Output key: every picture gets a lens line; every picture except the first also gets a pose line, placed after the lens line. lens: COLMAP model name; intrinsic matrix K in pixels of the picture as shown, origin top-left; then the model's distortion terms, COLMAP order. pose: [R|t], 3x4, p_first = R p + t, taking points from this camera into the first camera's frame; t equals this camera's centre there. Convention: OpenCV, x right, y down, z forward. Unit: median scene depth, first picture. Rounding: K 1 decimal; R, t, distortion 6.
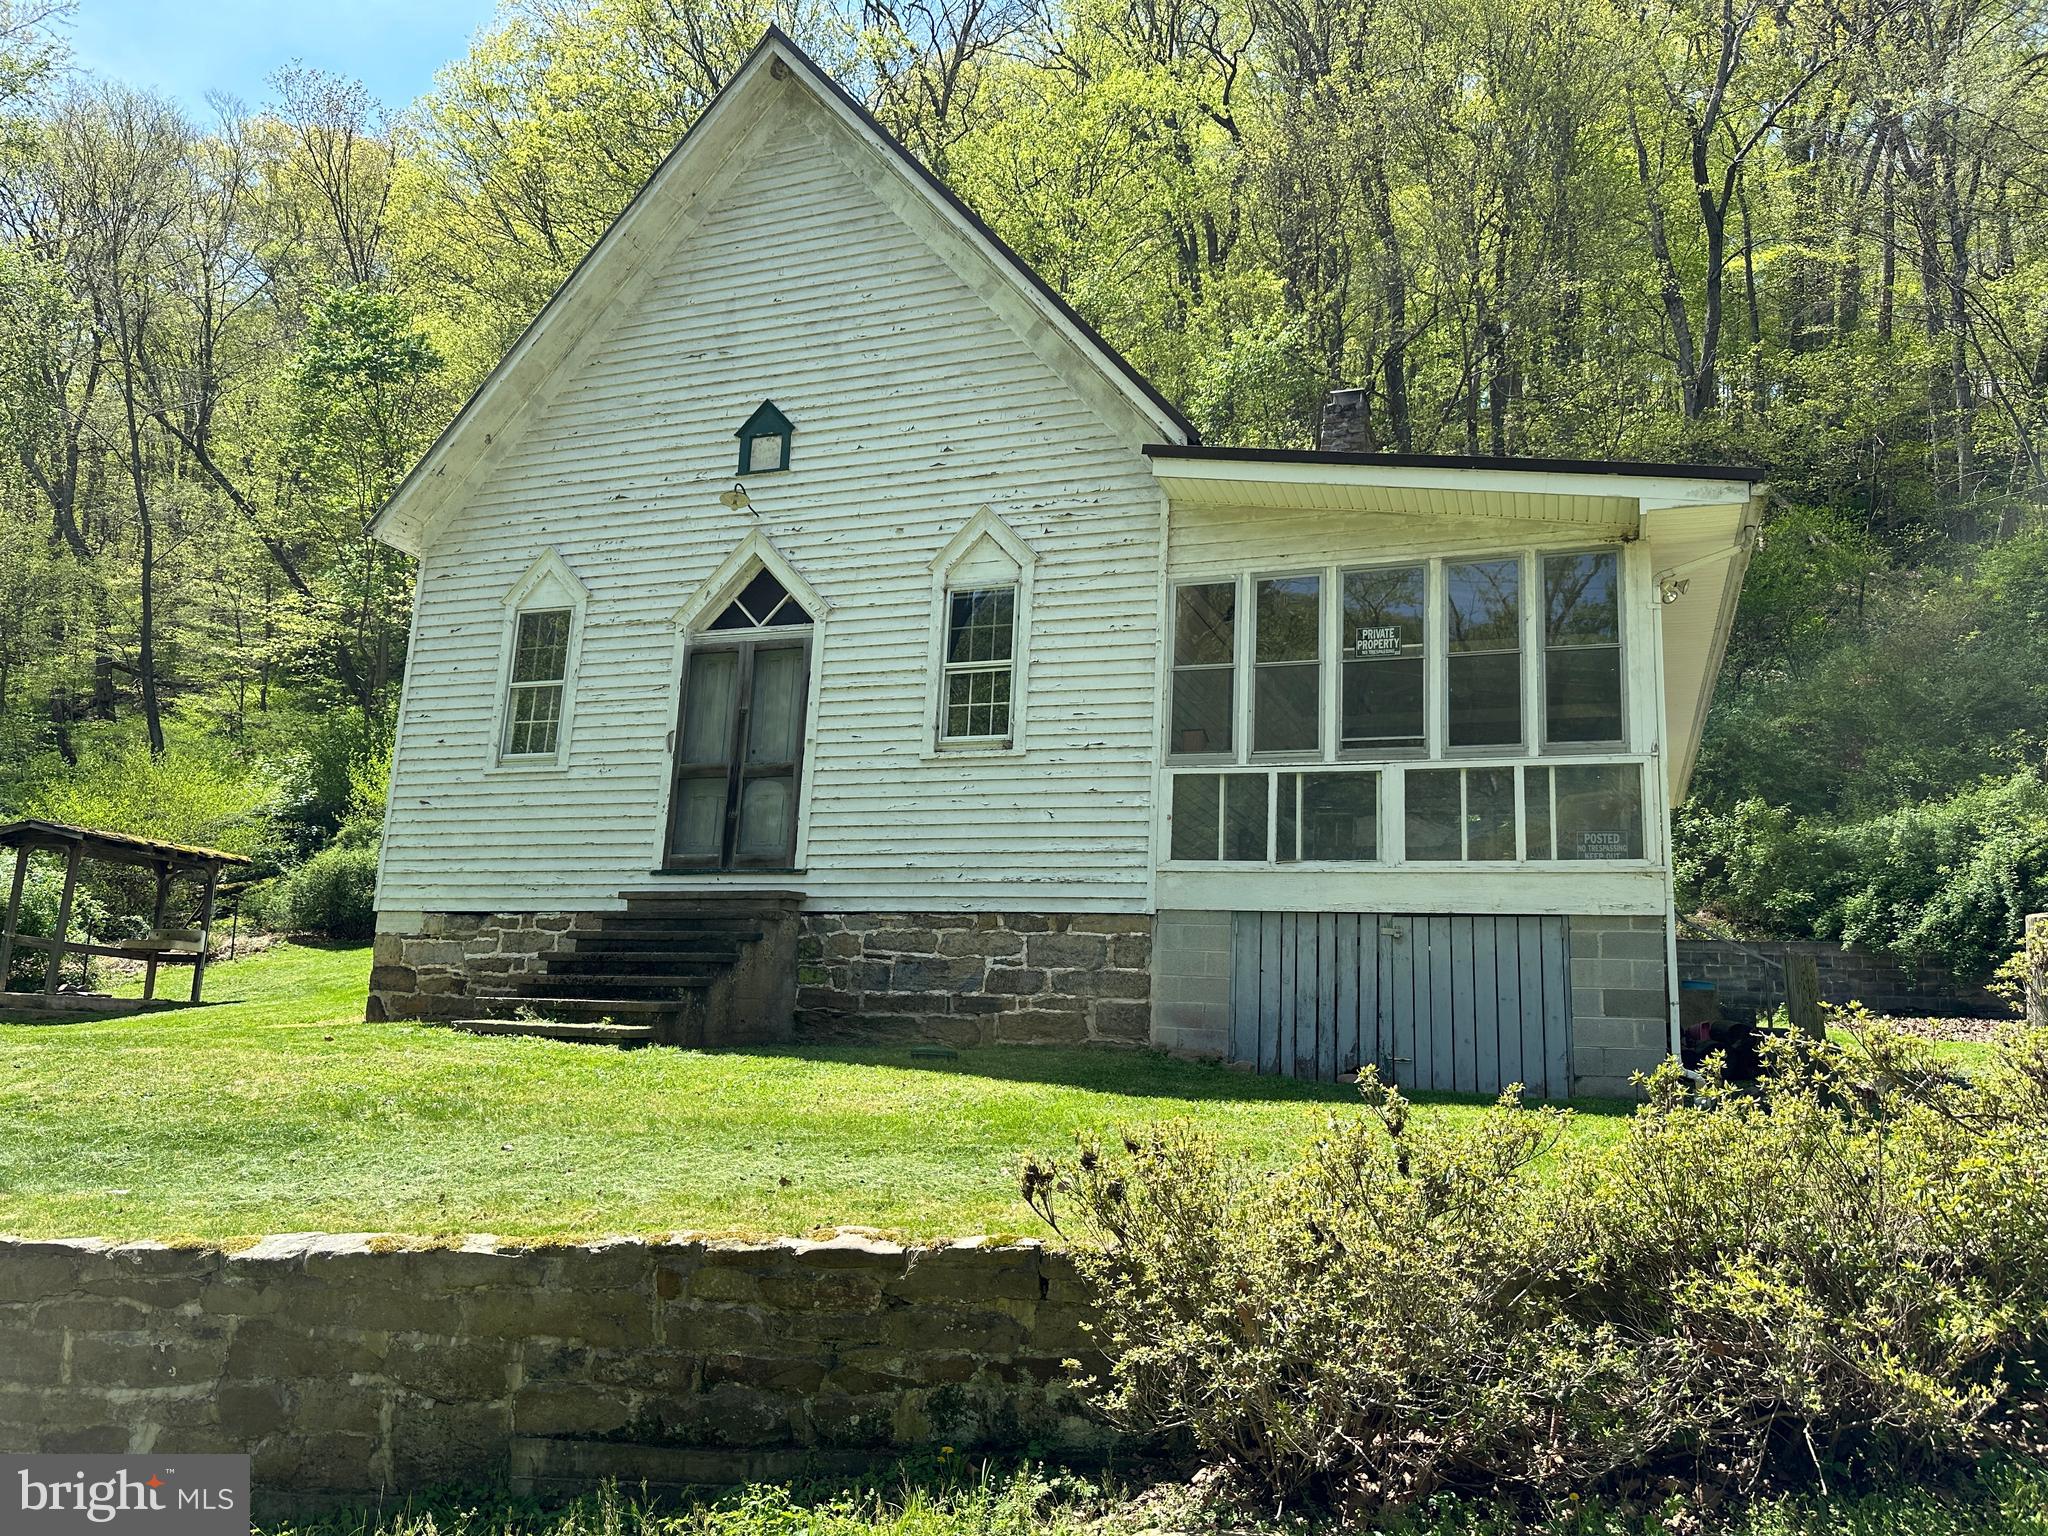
lens RADIAL K [[1432.7, 0, 1024.0], [0, 1432.7, 768.0], [0, 0, 1]] dist [0.166992, -0.299602]
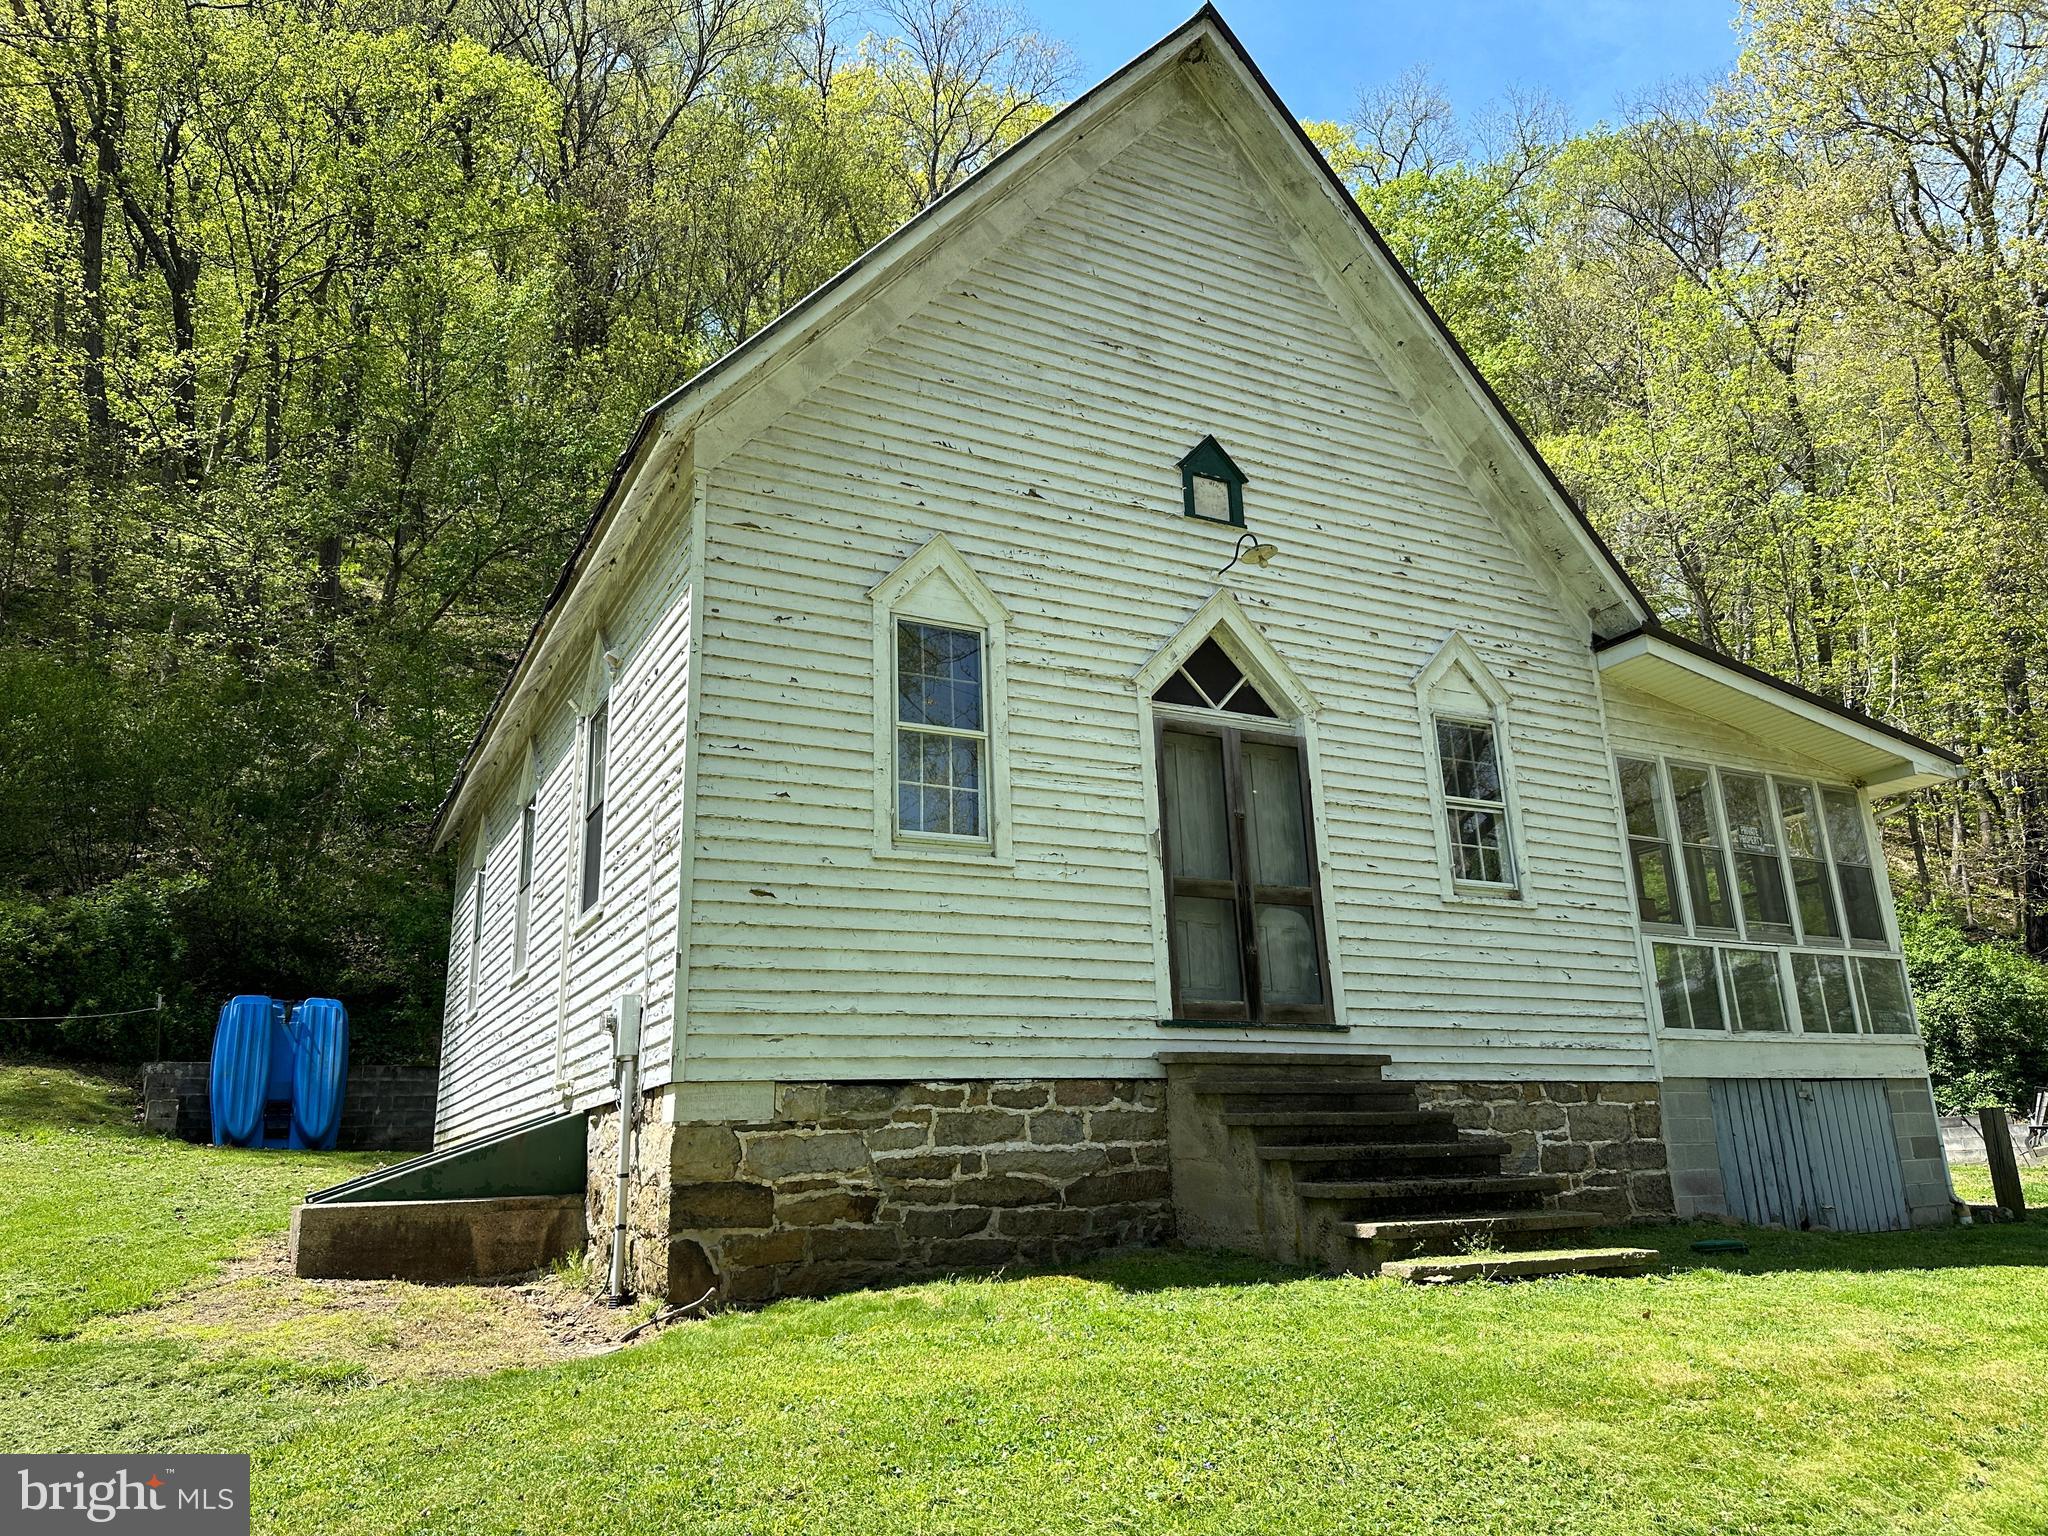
lens RADIAL K [[1432.7, 0, 1024.0], [0, 1432.7, 768.0], [0, 0, 1]] dist [0.166992, -0.299602]
pose [[0.645035, 0.147251, 0.749831, -0.881314], [-0.077267, 0.988797, -0.127711, 0.044558], [-0.760237, 0.024441, 0.649186, 0.598060]]
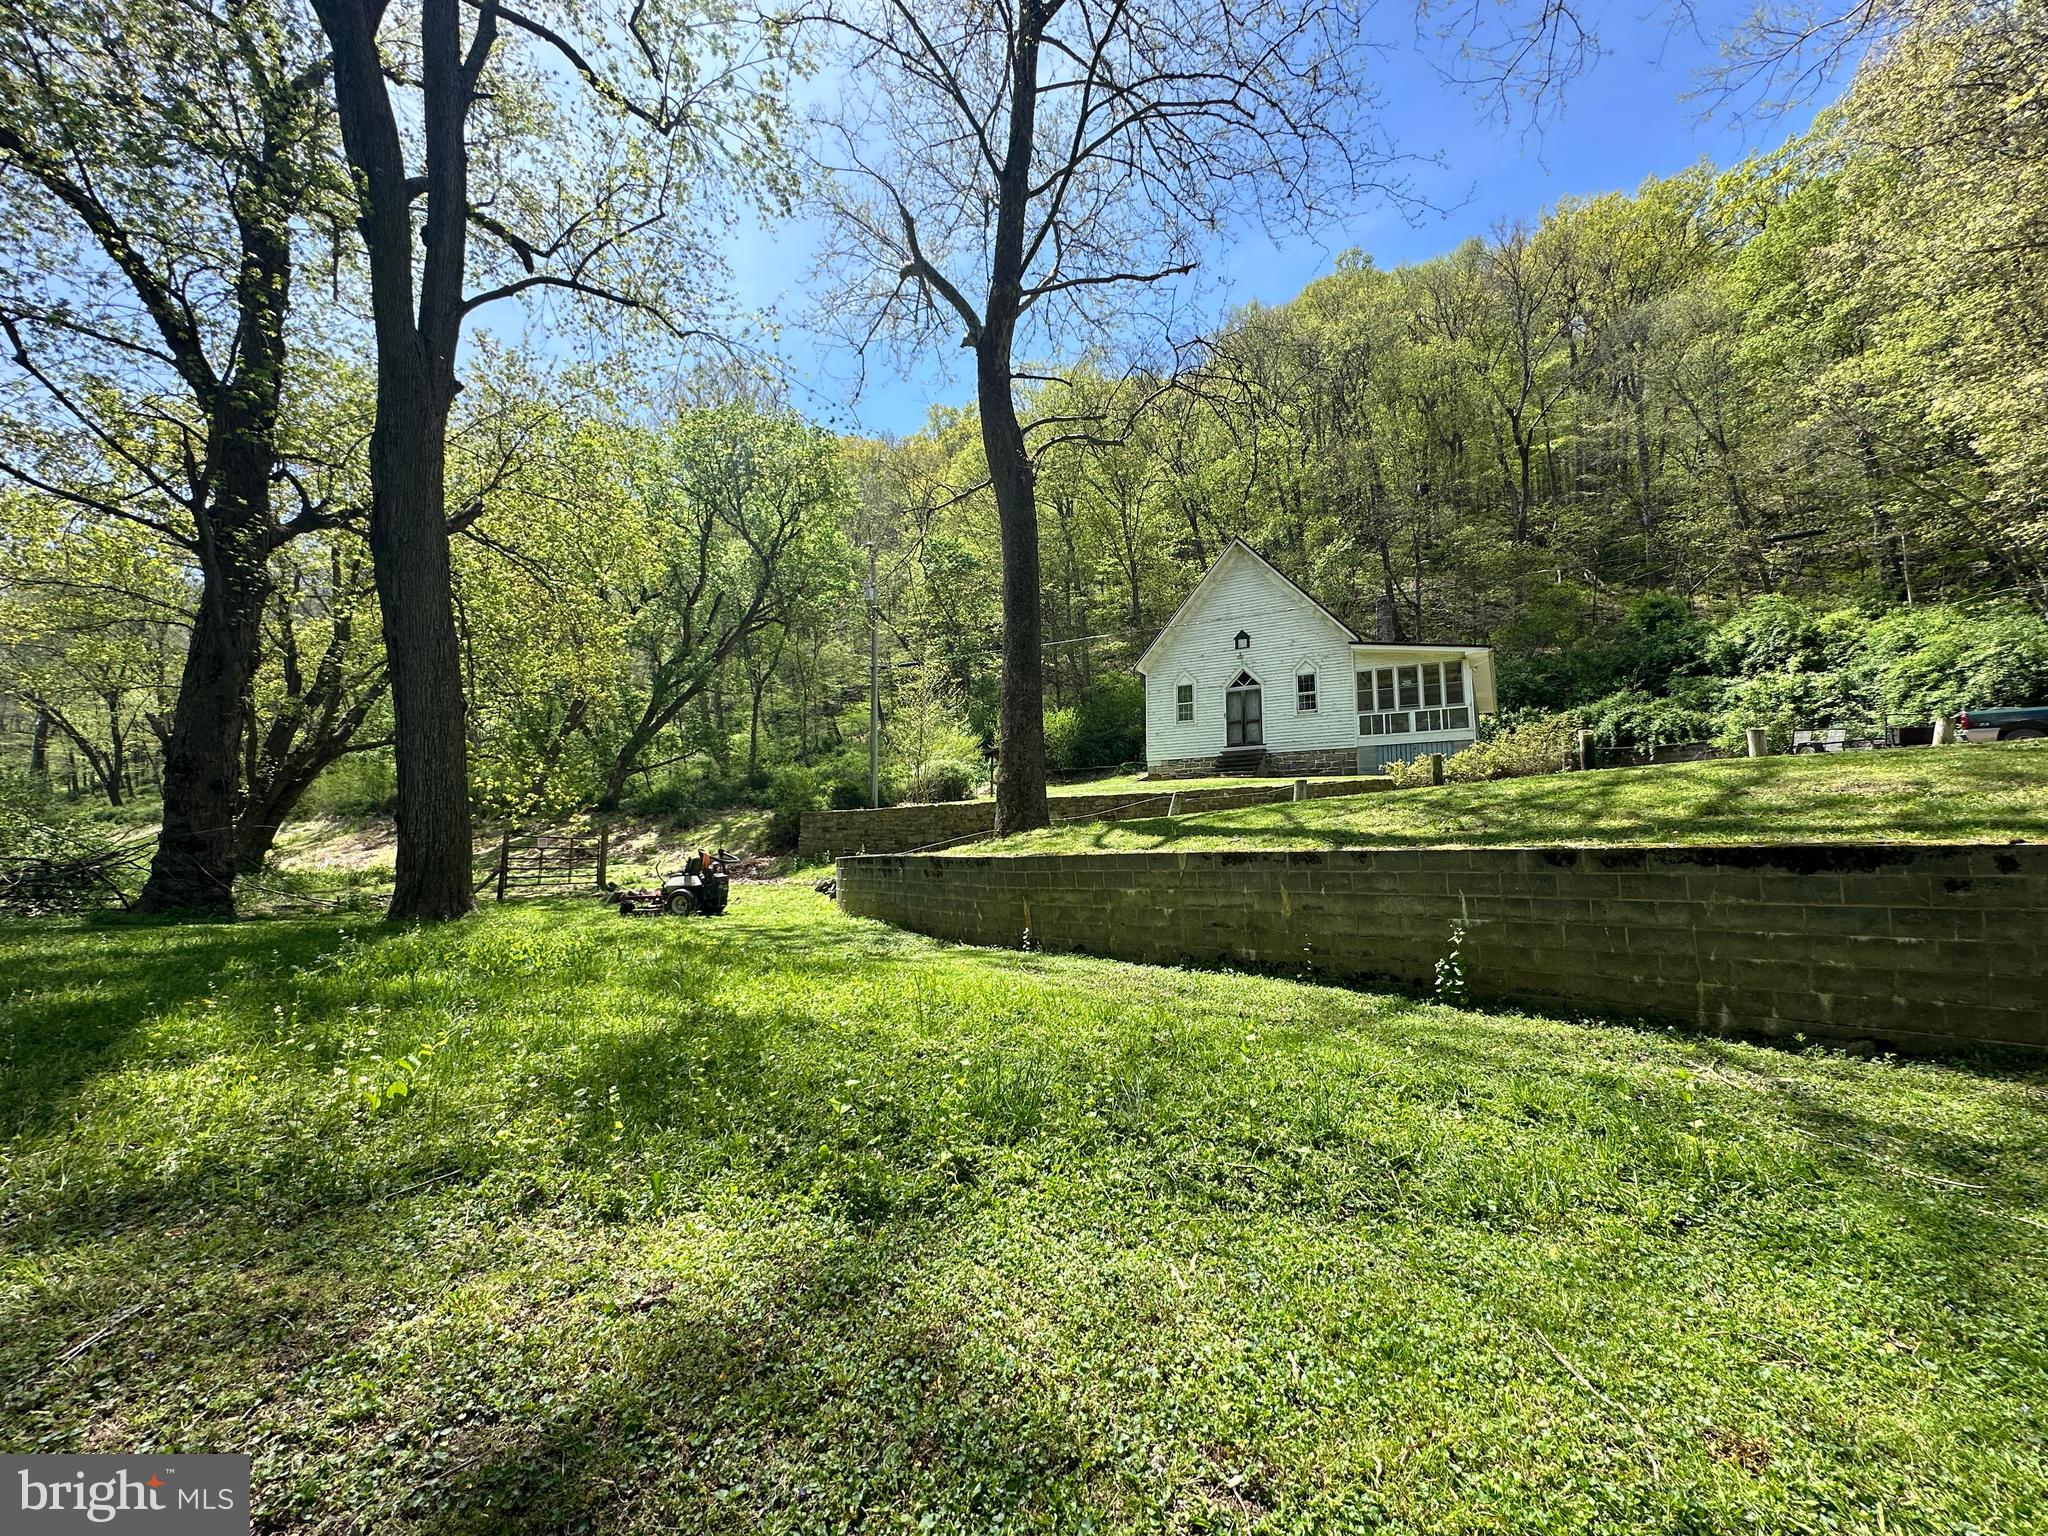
lens RADIAL K [[813.9, 0, 1032.5], [0, 813.9, 761.3], [0, 0, 1]] dist [0.001402, -0.000057]
pose [[0.987813, -0.061315, -0.143058, -0.484899], [0.070308, 0.995798, 0.058679, -0.066703], [0.138859, -0.068022, 0.987973, -1.456488]]
